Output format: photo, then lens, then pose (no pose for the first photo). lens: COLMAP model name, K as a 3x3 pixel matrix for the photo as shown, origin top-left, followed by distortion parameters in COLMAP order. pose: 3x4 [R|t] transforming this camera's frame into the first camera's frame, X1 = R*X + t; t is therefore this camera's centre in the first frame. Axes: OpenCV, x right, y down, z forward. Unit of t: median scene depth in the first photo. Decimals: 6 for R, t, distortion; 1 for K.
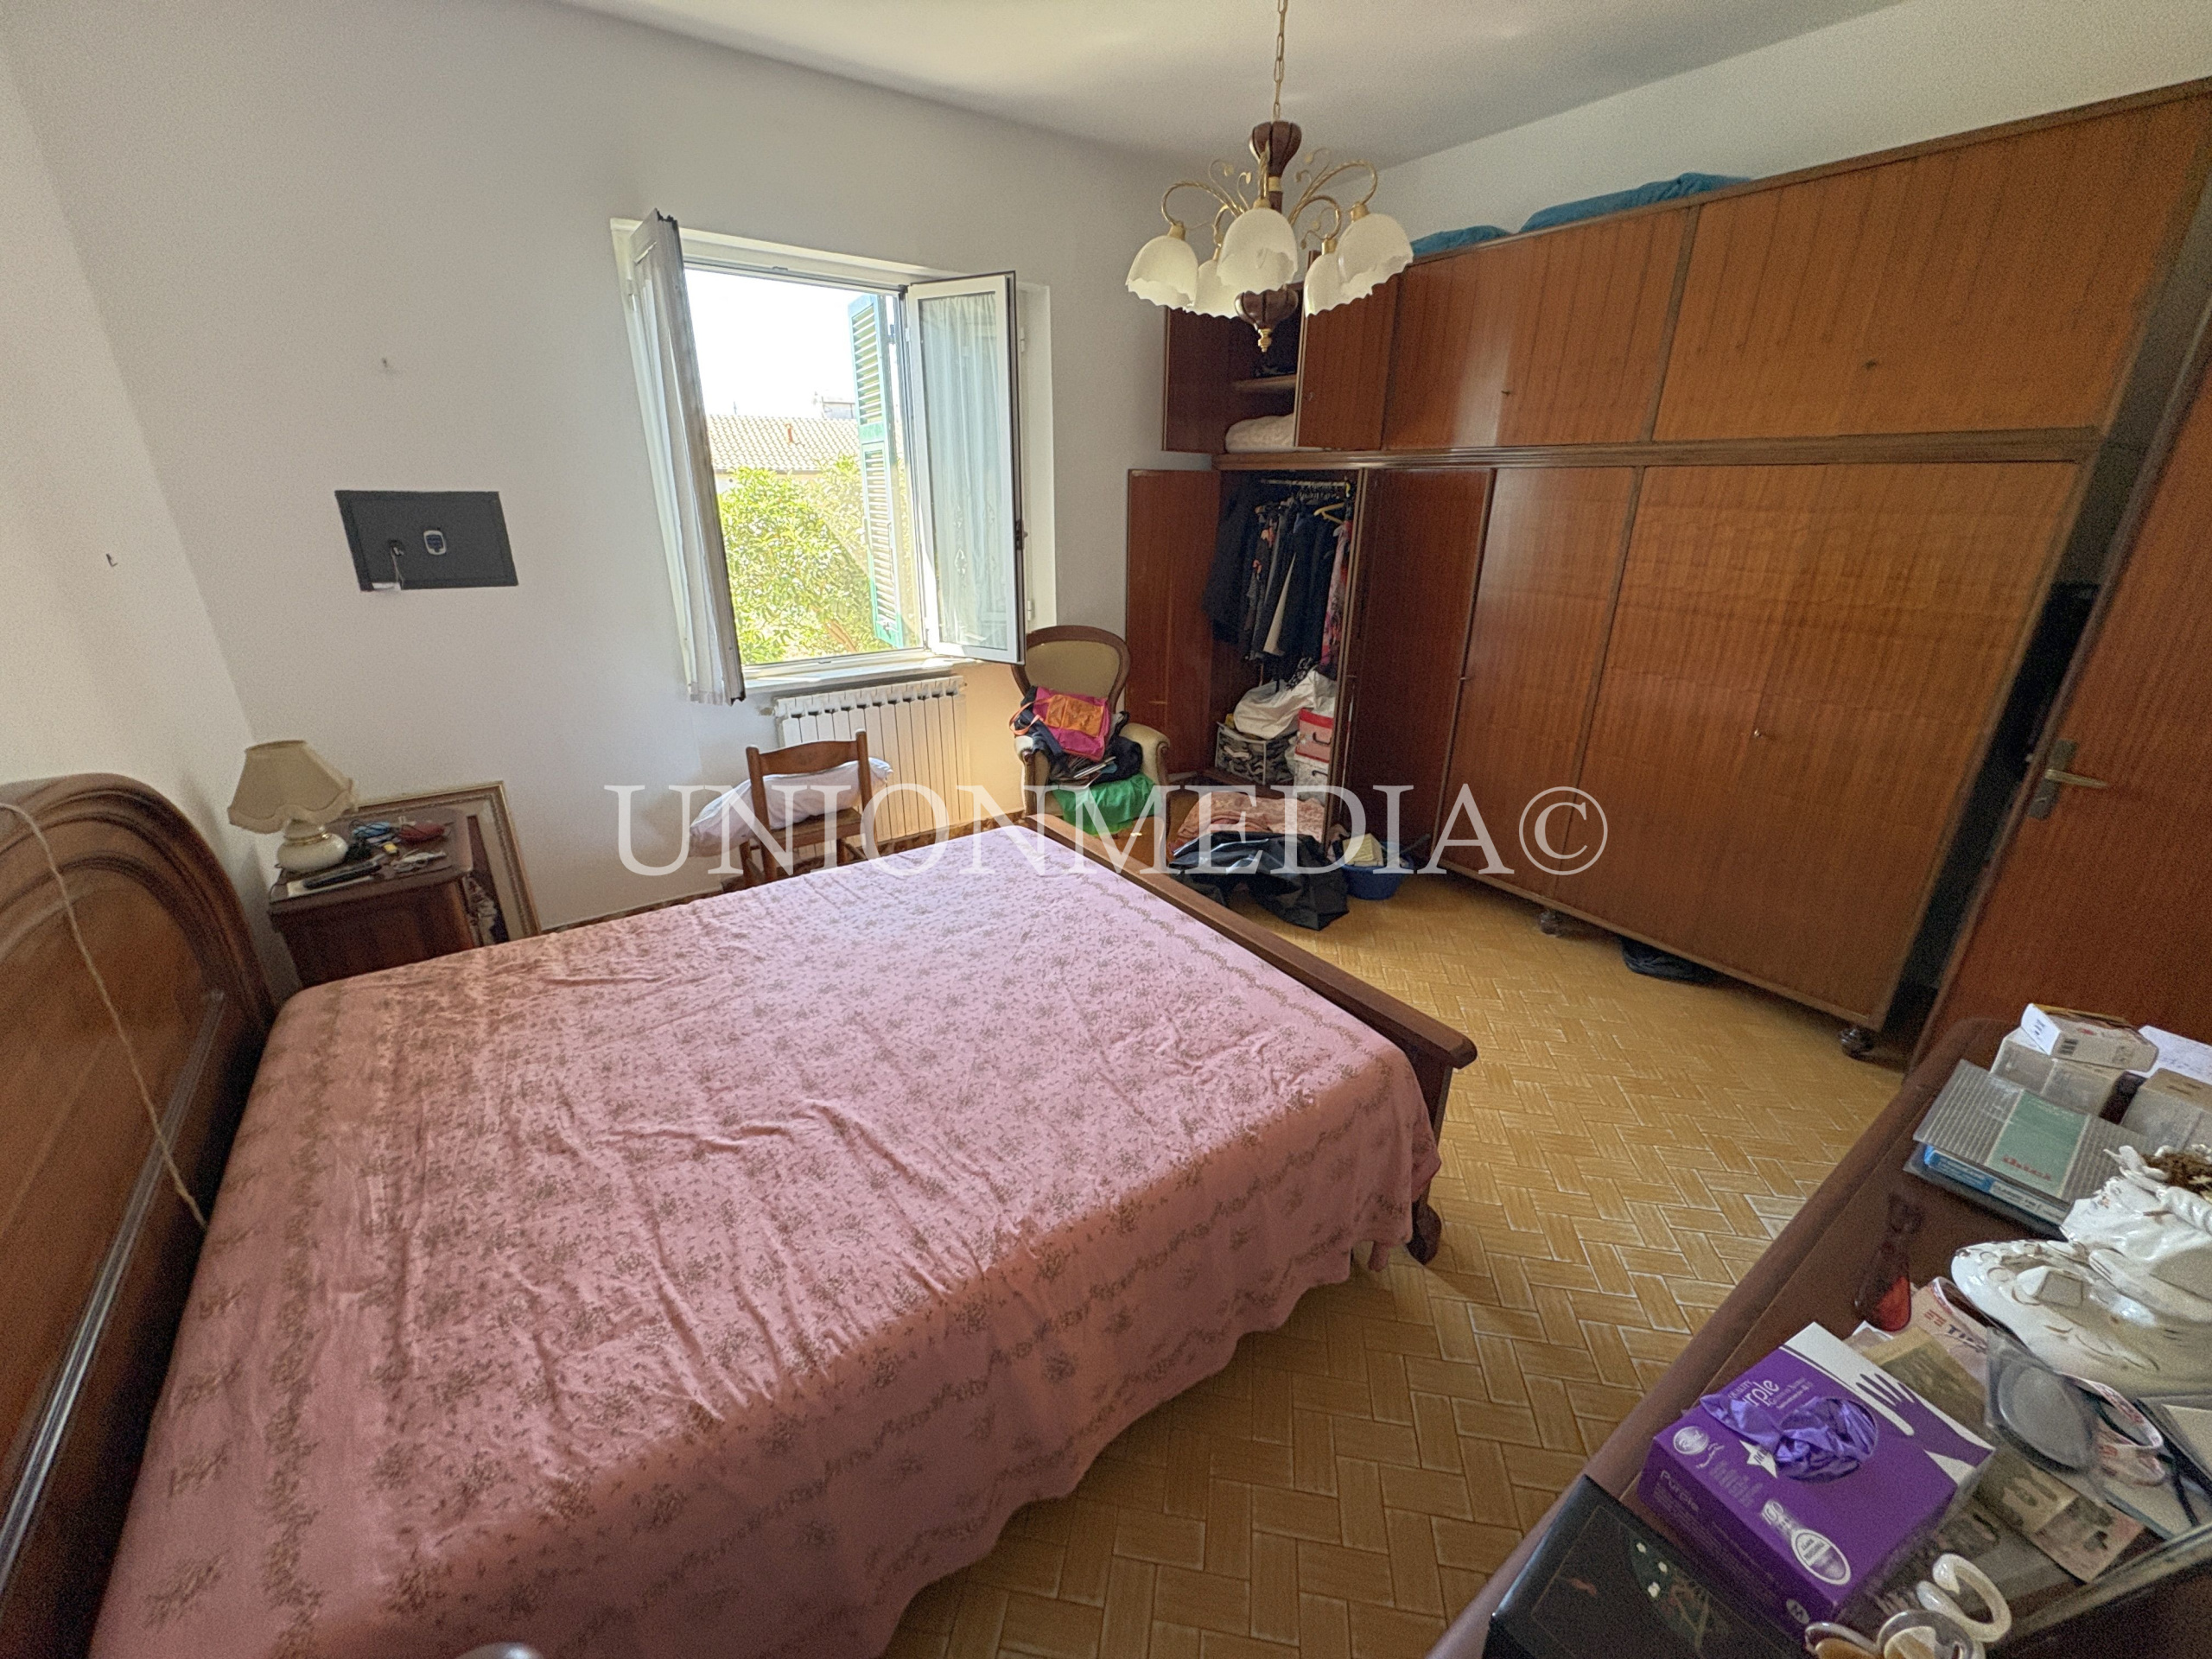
lens RADIAL K [[885.9, 0, 1111.8], [0, 885.9, 824.7], [0, 0, 1]] dist [-0.000475, -0.000413]
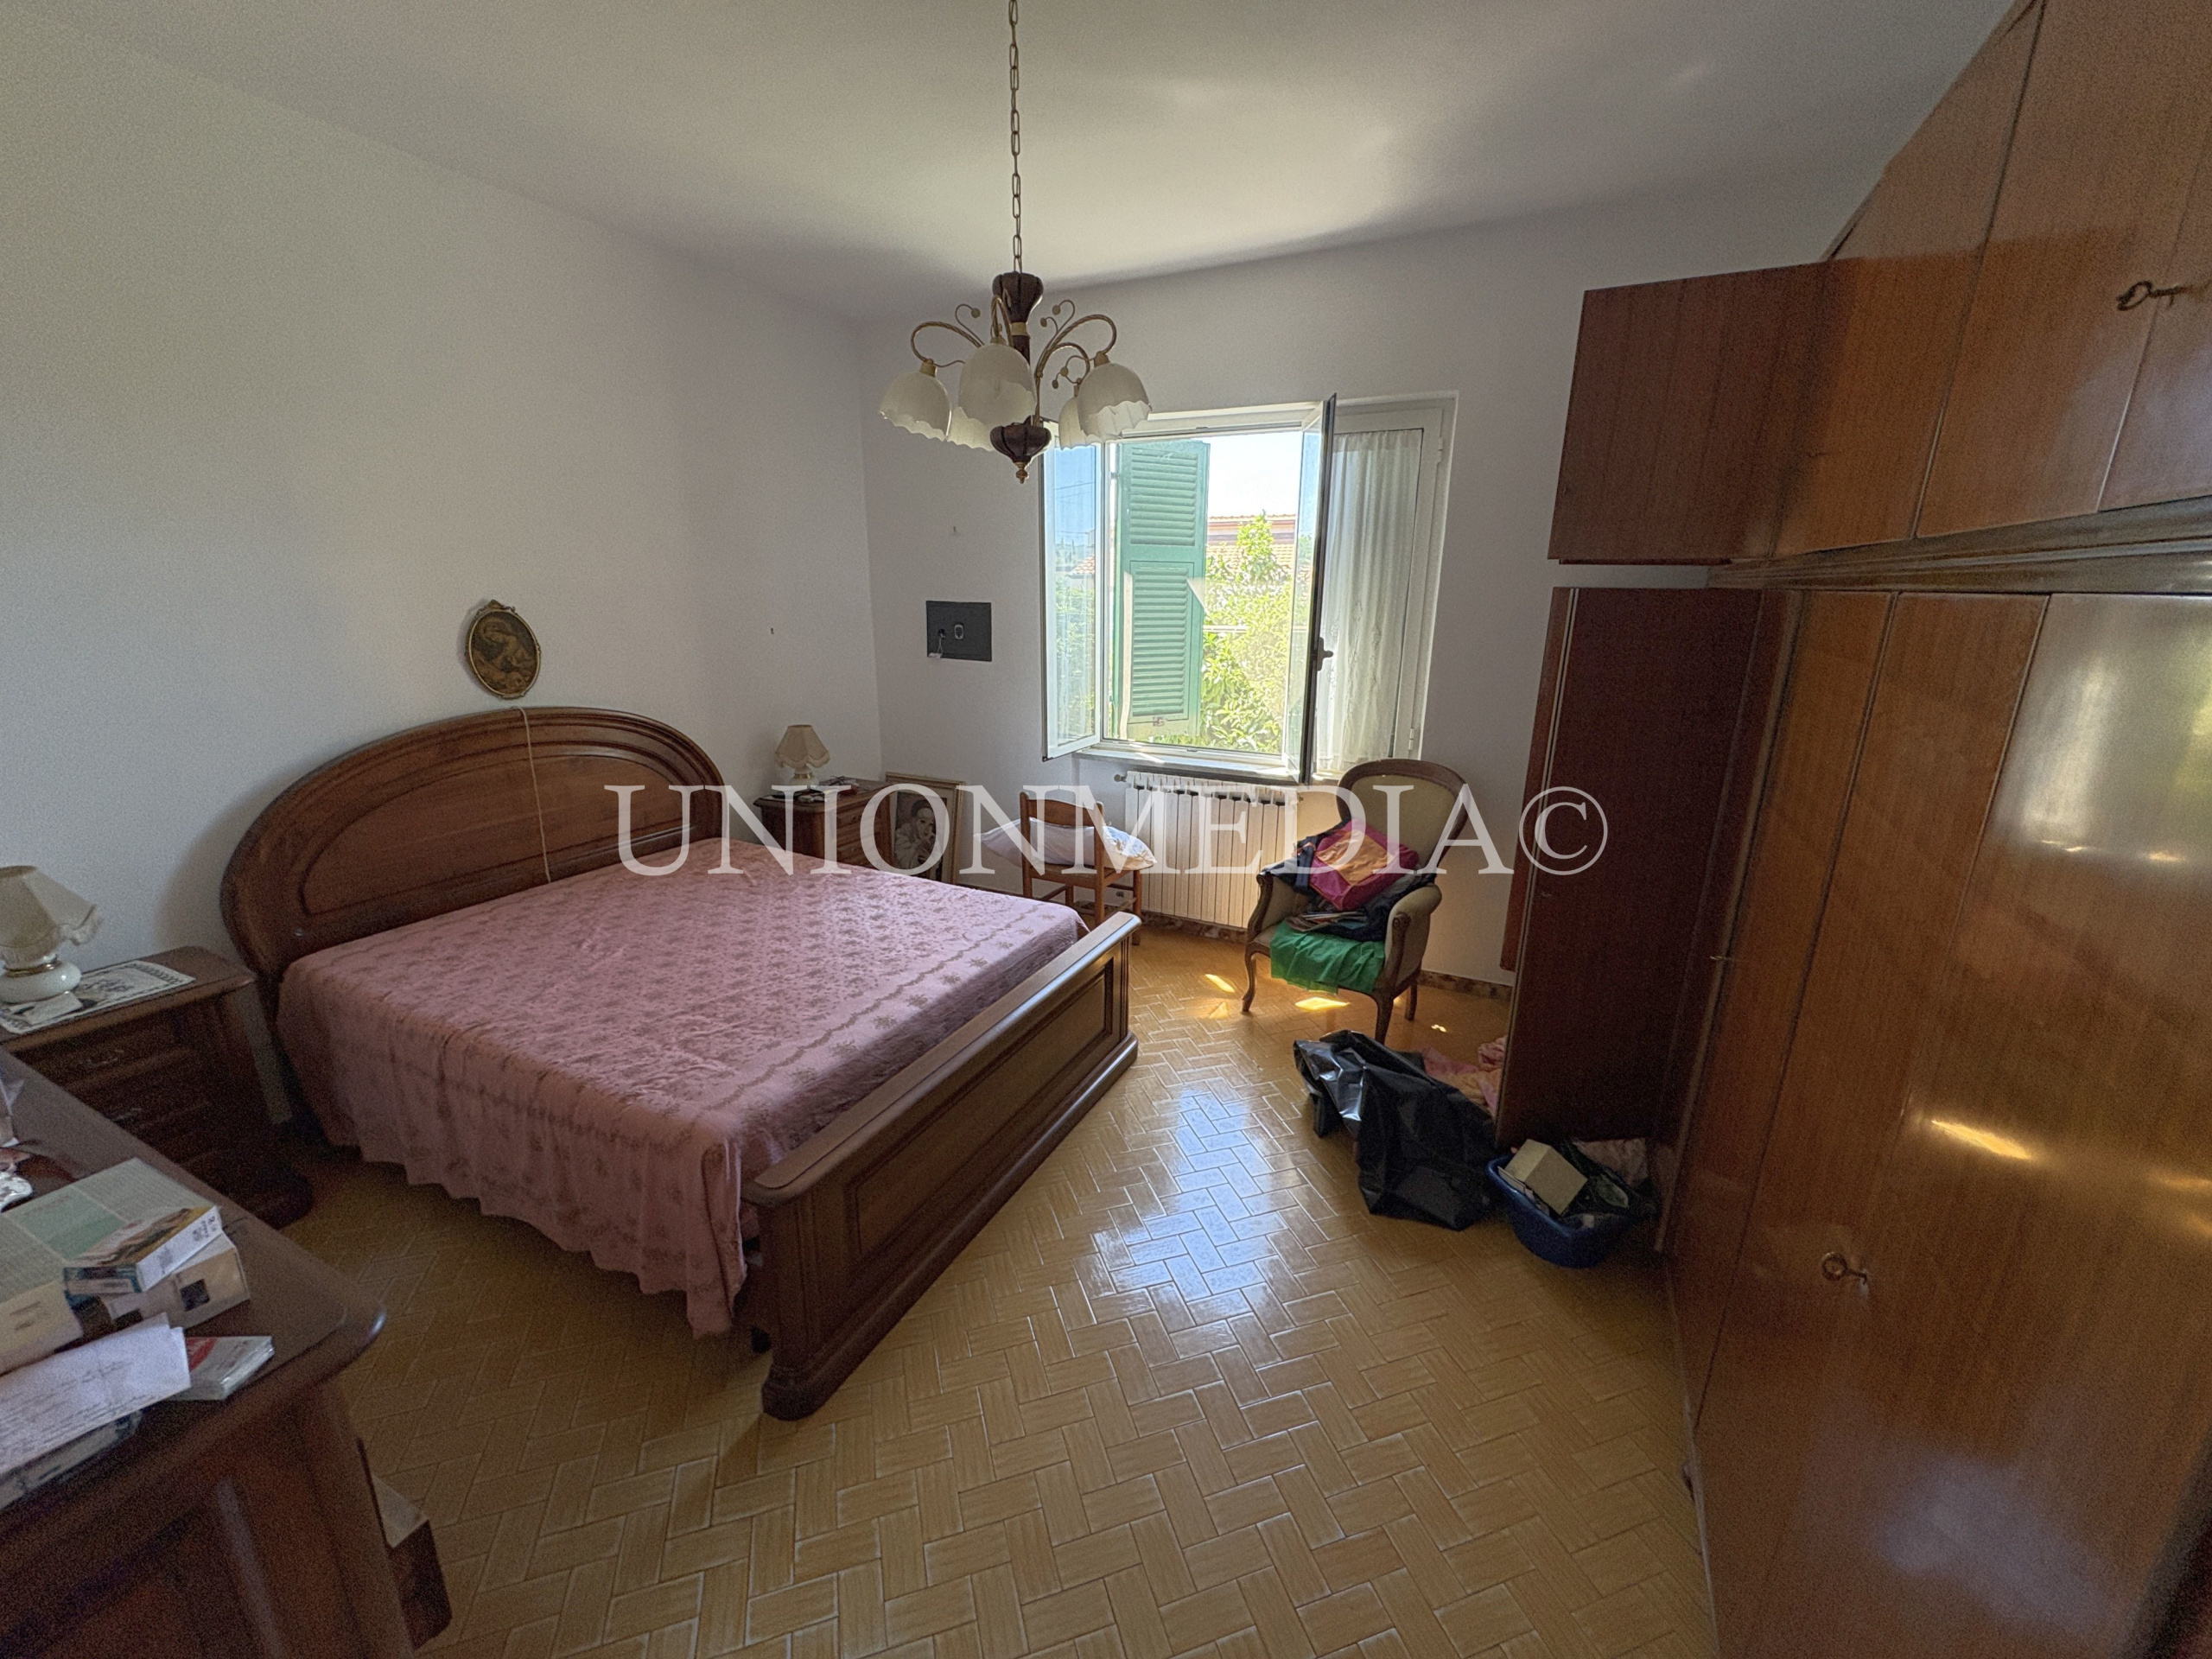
lens RADIAL K [[885.9, 0, 1109.4], [0, 885.9, 829.4], [0, 0, 1]] dist [-0.000475, -0.000413]
pose [[0.454094, 0.235796, -0.859185, 0.862858], [-0.326484, 0.941302, 0.085780, -0.208002], [0.828979, 0.241558, 0.504423, 0.496266]]
